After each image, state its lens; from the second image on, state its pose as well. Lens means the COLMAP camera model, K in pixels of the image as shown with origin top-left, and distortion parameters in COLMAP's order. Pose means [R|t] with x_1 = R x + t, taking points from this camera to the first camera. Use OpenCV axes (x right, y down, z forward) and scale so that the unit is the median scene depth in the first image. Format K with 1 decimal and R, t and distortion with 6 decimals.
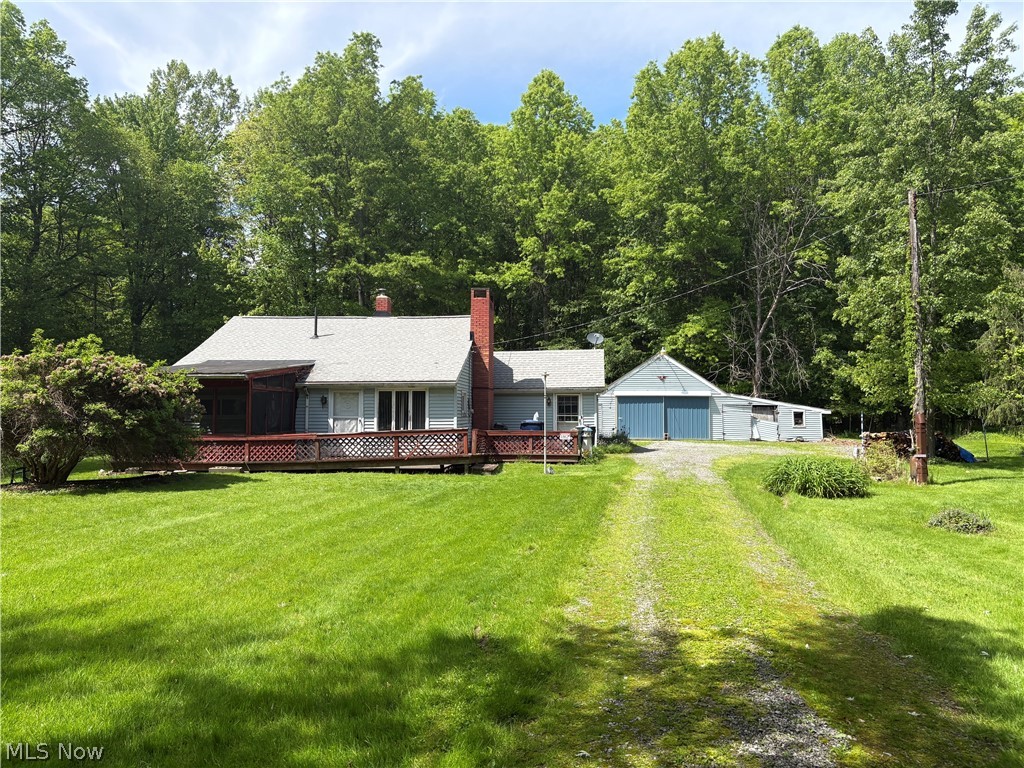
lens RADIAL K [[765.0, 0, 514.3], [0, 765.0, 388.6], [0, 0, 1]] dist [0.066439, -0.089342]
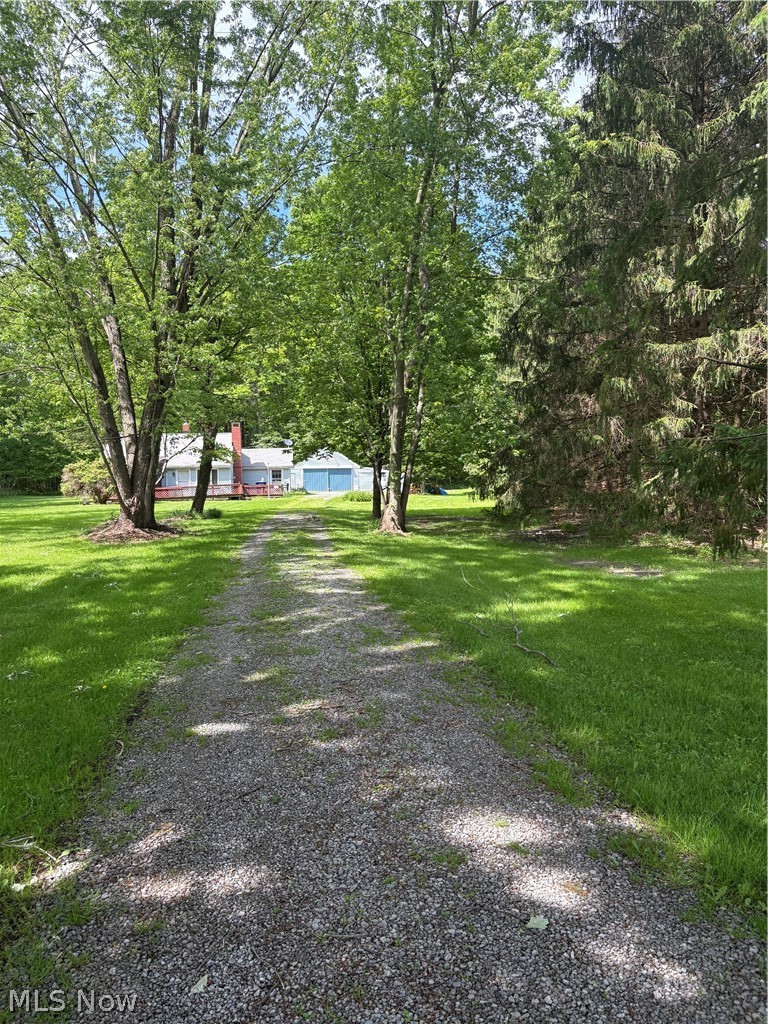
lens RADIAL K [[773.8, 0, 381.2], [0, 773.8, 524.5], [0, 0, 1]] dist [0.008464, -0.006052]
pose [[0.978035, -0.031670, 0.206021, -0.068333], [0.013383, 0.995891, 0.089560, -0.020179], [-0.208011, -0.084836, 0.974441, -0.866359]]
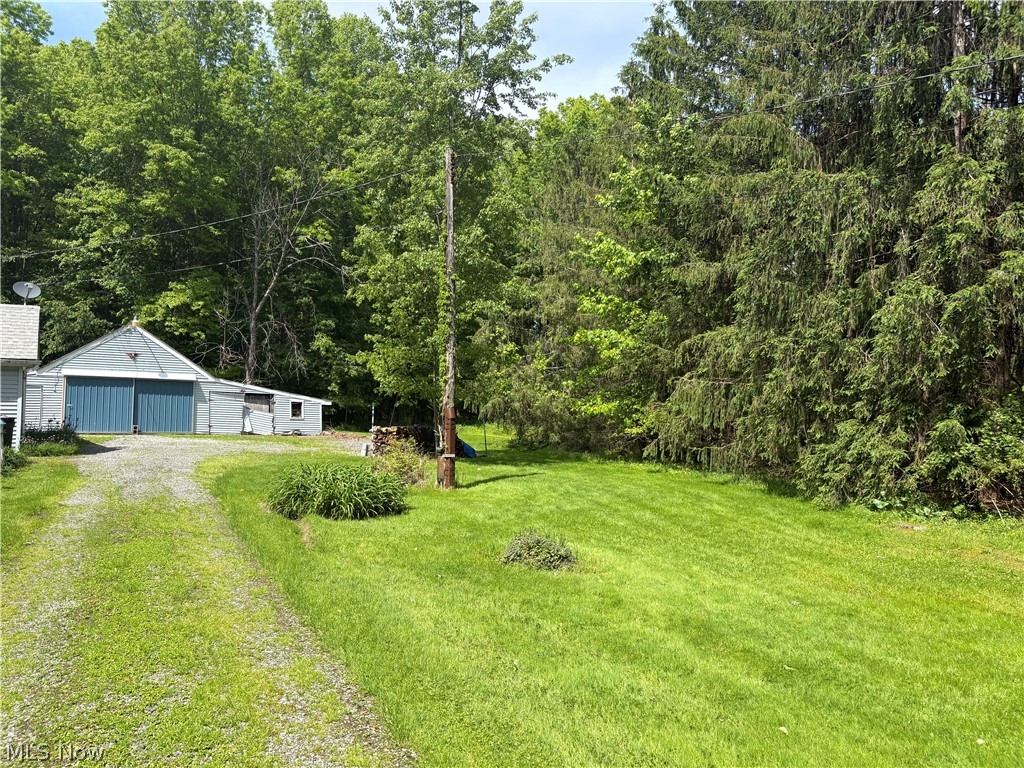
lens RADIAL K [[765.0, 0, 514.3], [0, 765.0, 388.6], [0, 0, 1]] dist [0.066439, -0.089342]
pose [[0.798602, 0.034528, 0.600868, 0.030814], [-0.042705, 0.999088, -0.000653, 0.004131], [-0.600342, -0.025138, 0.799348, 0.129269]]
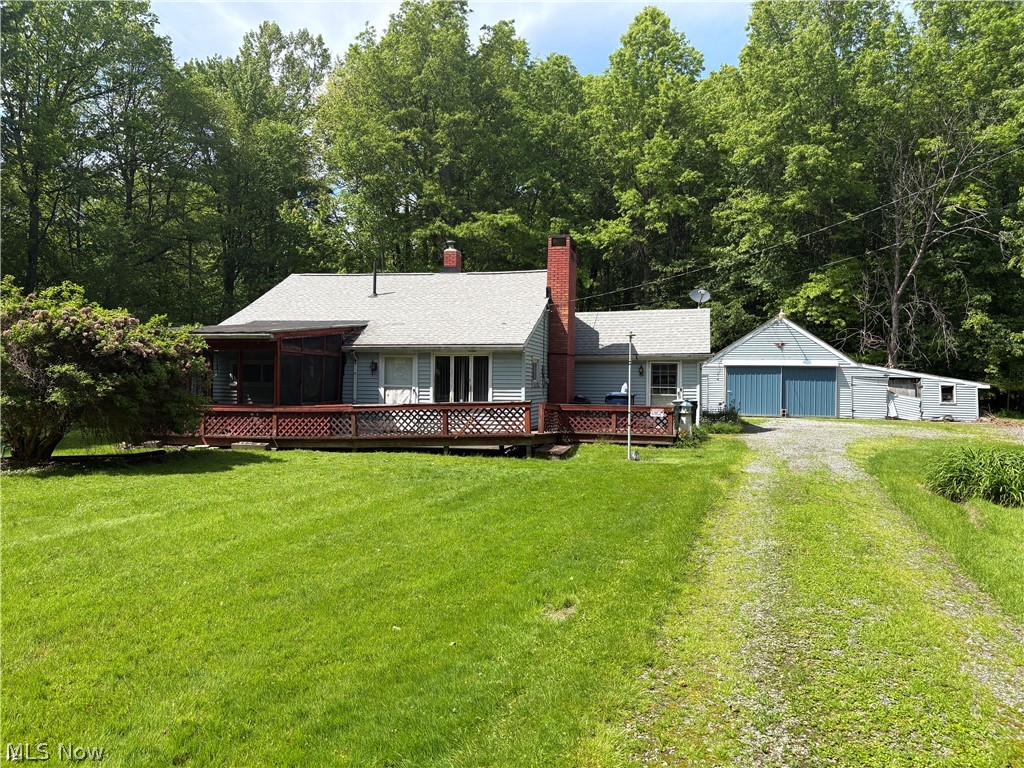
lens RADIAL K [[766.5, 0, 512.0], [0, 766.5, 384.0], [0, 0, 1]] dist [0.045091, -0.051387]
pose [[0.990428, 0.009847, -0.137679, 0.014715], [-0.005556, 0.999488, 0.031512, 0.004234], [0.137919, -0.030445, 0.989976, 0.100778]]
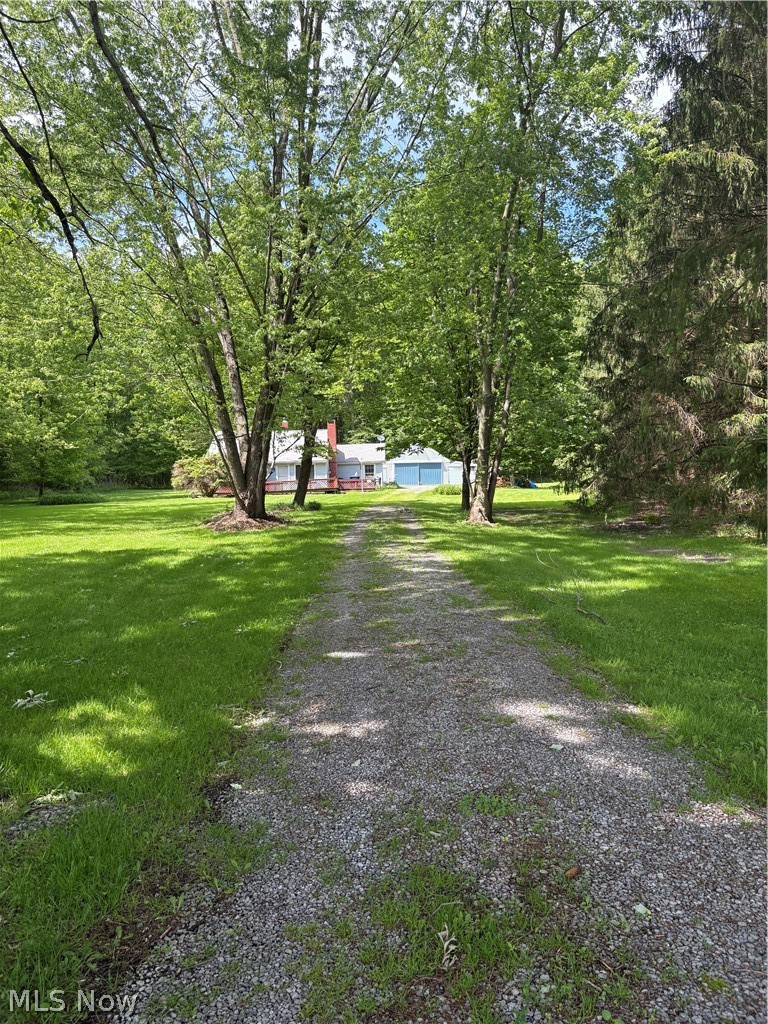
lens RADIAL K [[765.0, 0, 384.0], [0, 765.0, 512.0], [0, 0, 1]] dist [0.066439, -0.089342]
pose [[0.995177, -0.027814, 0.094071, -0.072996], [0.020320, 0.996611, 0.079707, -0.021271], [-0.095969, -0.077411, 0.992370, -0.892919]]
